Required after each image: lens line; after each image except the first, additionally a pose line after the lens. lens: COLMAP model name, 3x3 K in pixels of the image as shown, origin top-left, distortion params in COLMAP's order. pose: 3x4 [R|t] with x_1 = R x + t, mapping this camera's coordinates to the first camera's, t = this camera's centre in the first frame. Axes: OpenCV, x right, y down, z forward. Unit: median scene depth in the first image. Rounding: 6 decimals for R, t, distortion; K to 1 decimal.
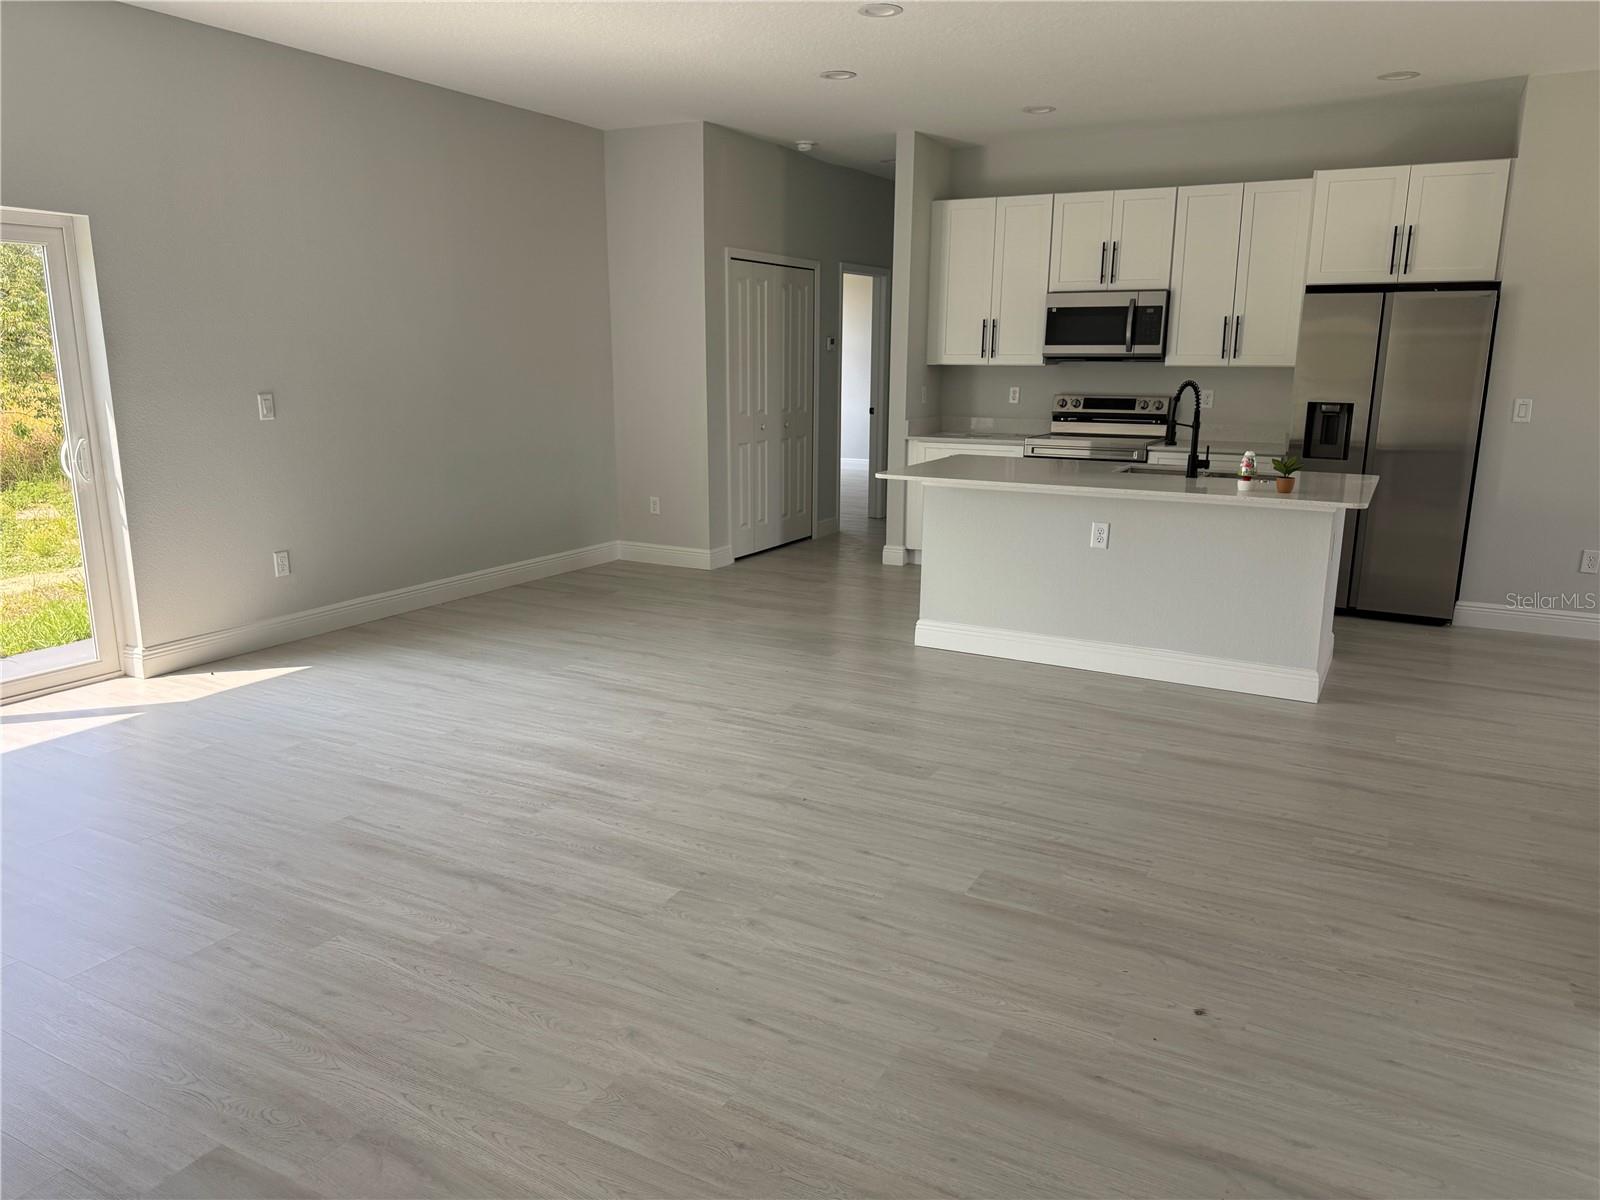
lens RADIAL K [[1136.6, 0, 800.0], [0, 1136.6, 600.0], [0, 0, 1]] dist [0.032118, -0.004487]
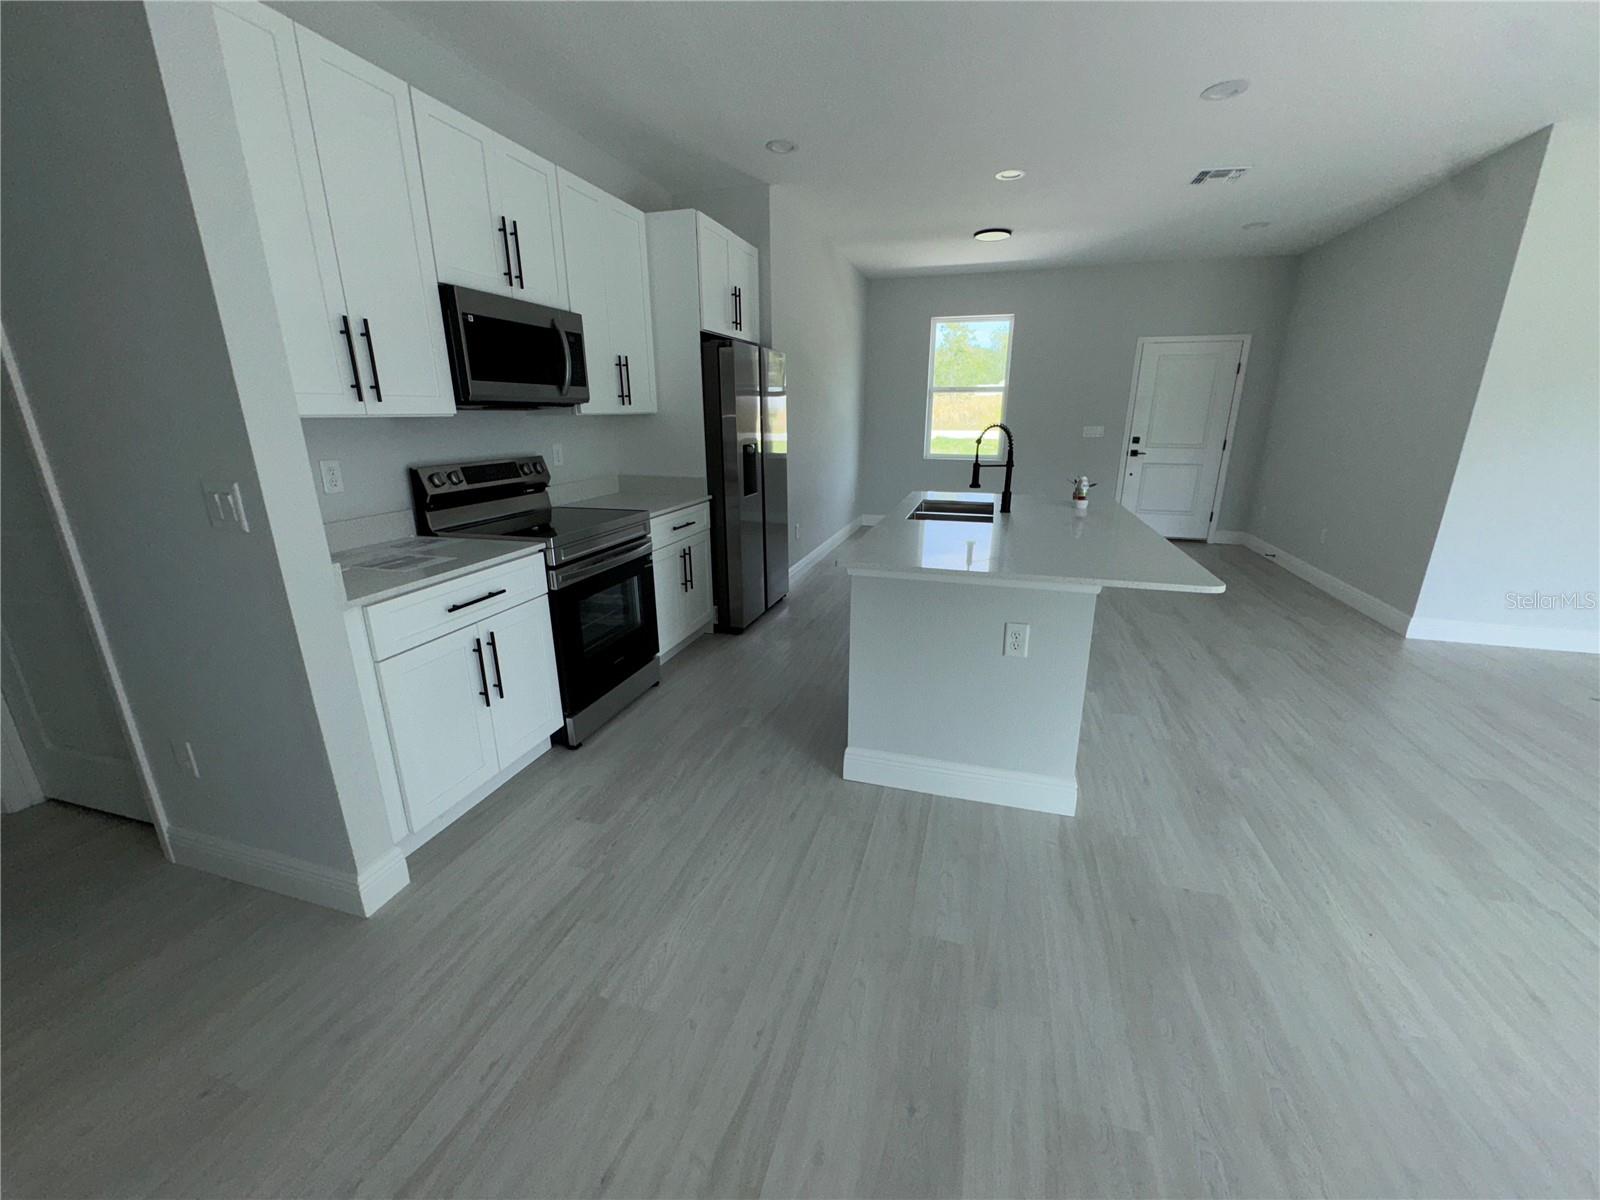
lens RADIAL K [[637.8, 0, 800.0], [0, 637.8, 600.0], [0, 0, 1]] dist [-0.001306, 0.000081]
pose [[-0.209190, -0.280139, 0.936889, -0.221231], [0.210350, 0.922767, 0.322884, -0.279272], [-0.954983, 0.264618, -0.134107, 1.342703]]
